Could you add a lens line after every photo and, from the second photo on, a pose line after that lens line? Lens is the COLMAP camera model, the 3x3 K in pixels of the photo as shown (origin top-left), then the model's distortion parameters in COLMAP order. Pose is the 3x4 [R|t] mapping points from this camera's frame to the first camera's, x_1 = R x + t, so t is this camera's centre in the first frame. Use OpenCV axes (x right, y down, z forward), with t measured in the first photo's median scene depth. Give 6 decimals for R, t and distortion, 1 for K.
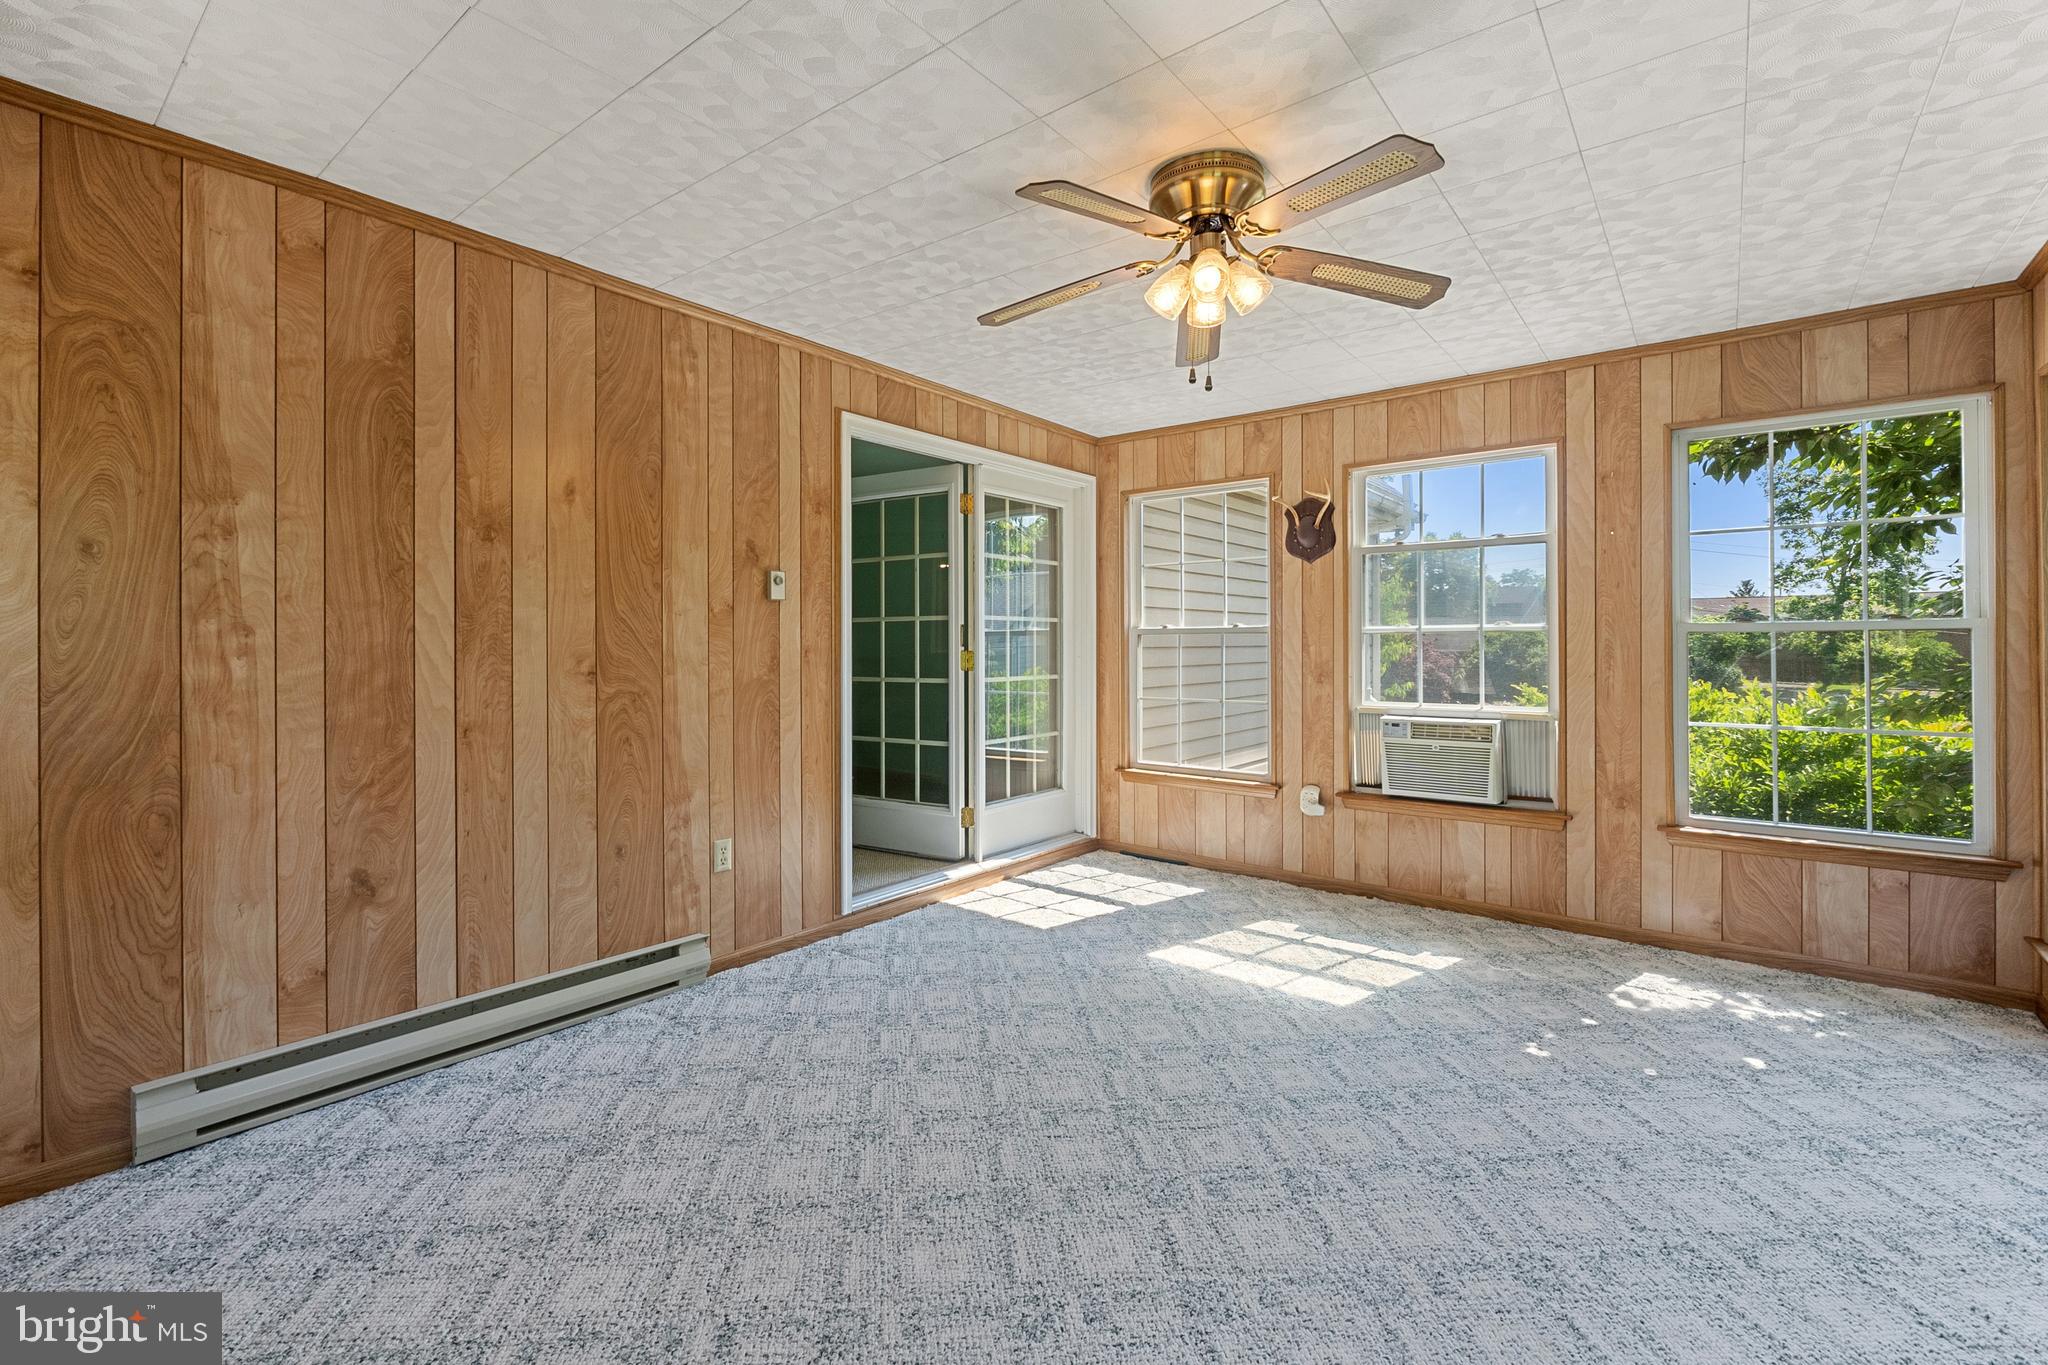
lens RADIAL K [[878.1, 0, 1030.1], [0, 878.1, 642.3], [0, 0, 1]] dist [-0.004016, -0.002480]
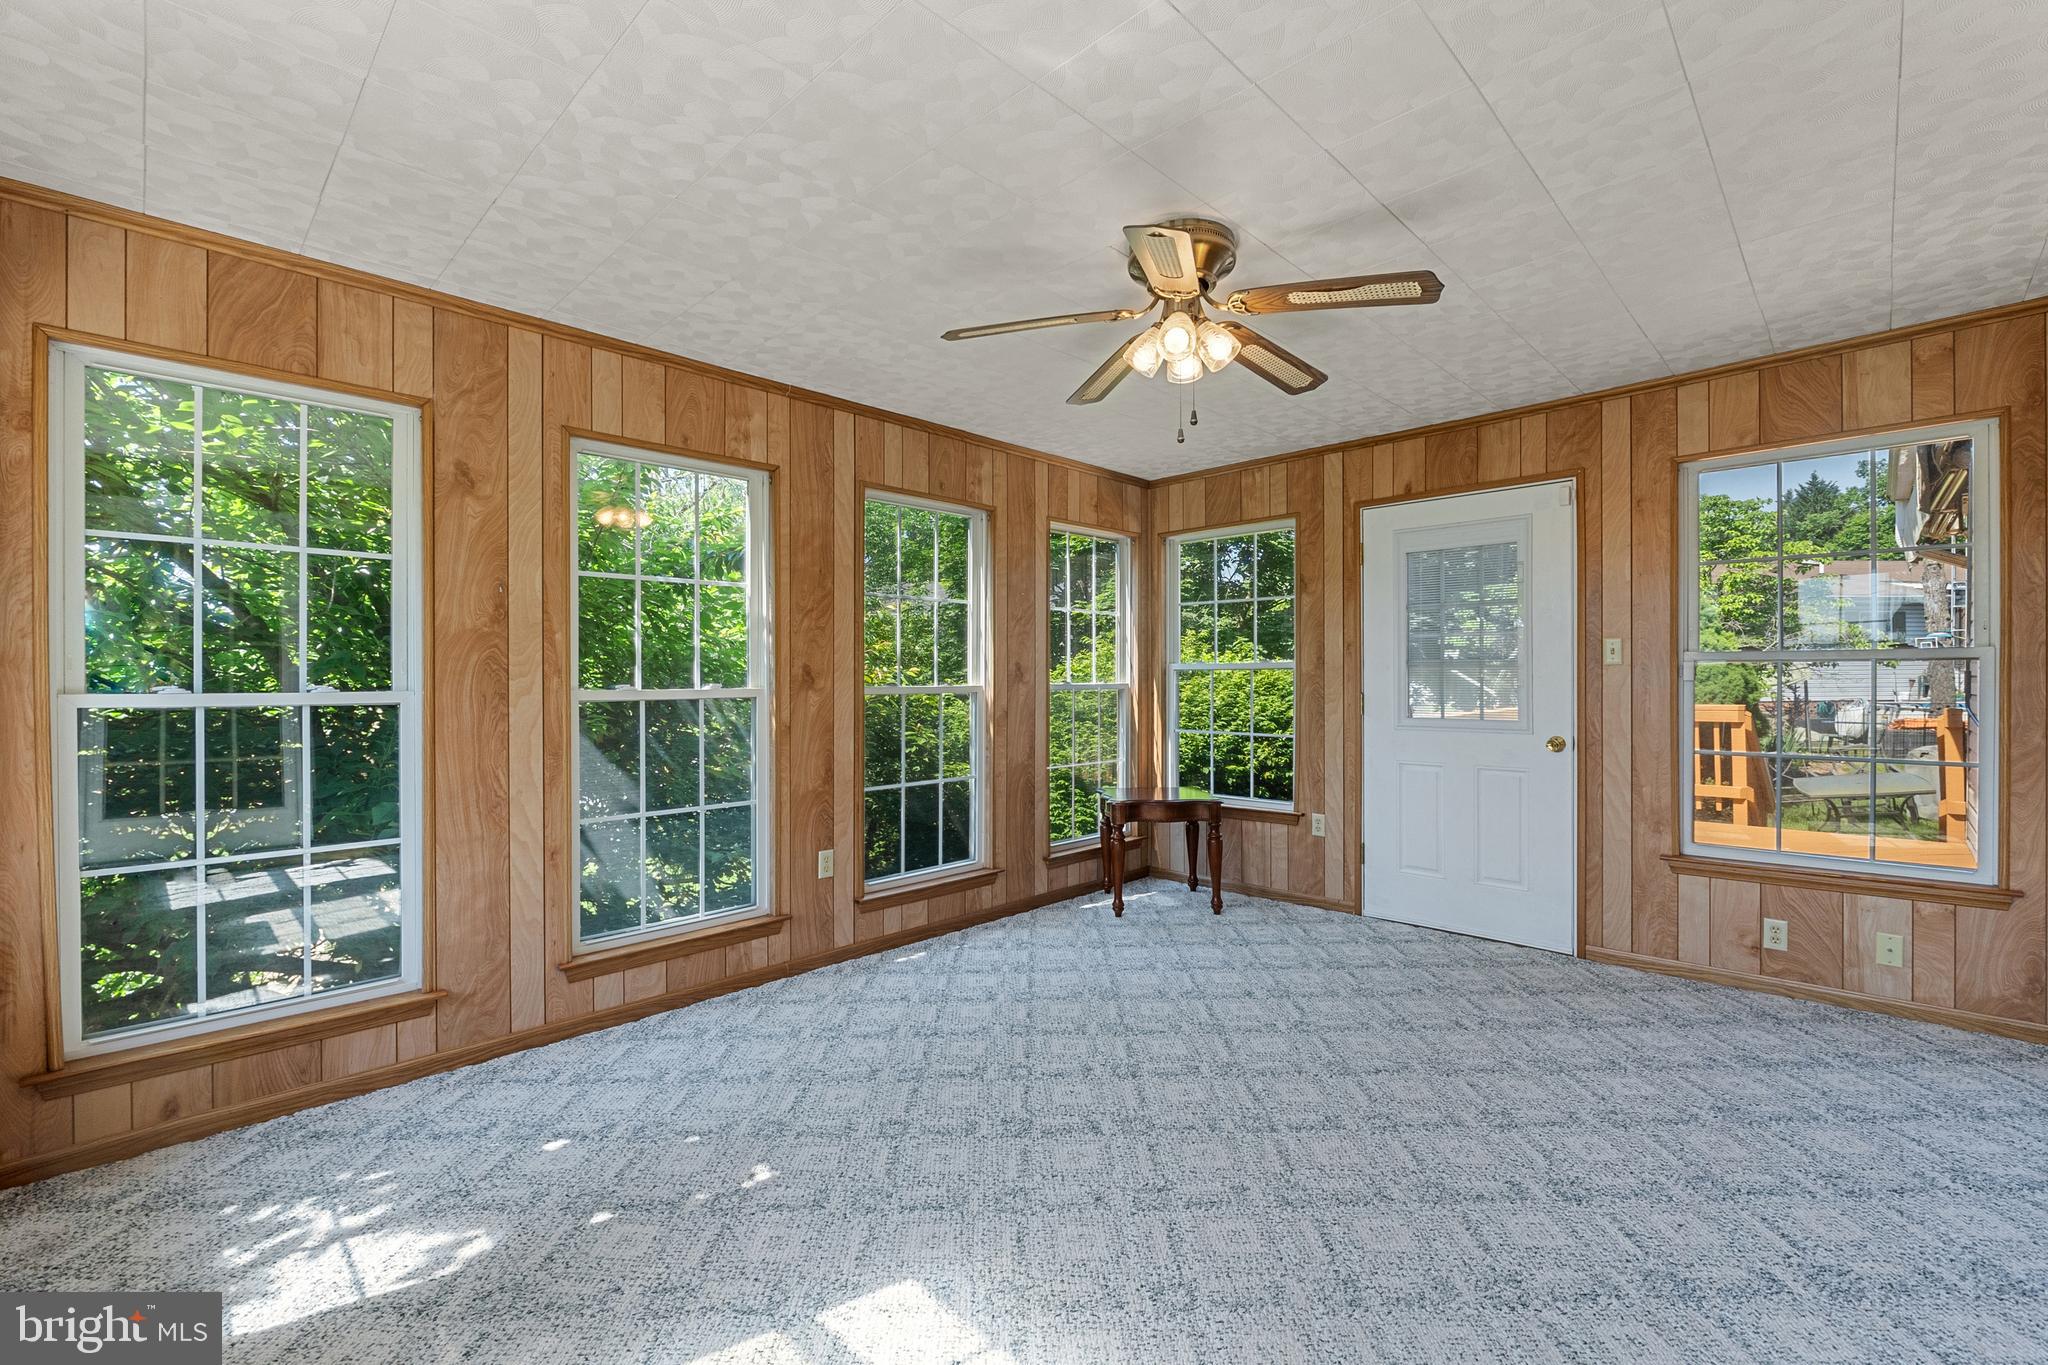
lens RADIAL K [[878.1, 0, 1023.9], [0, 878.1, 679.2], [0, 0, 1]] dist [-0.004016, -0.002480]
pose [[-0.993452, 0.005253, 0.114131, 0.221923], [0.005637, 0.999979, 0.003045, -0.001573], [-0.114113, 0.003669, -0.993461, 1.696715]]
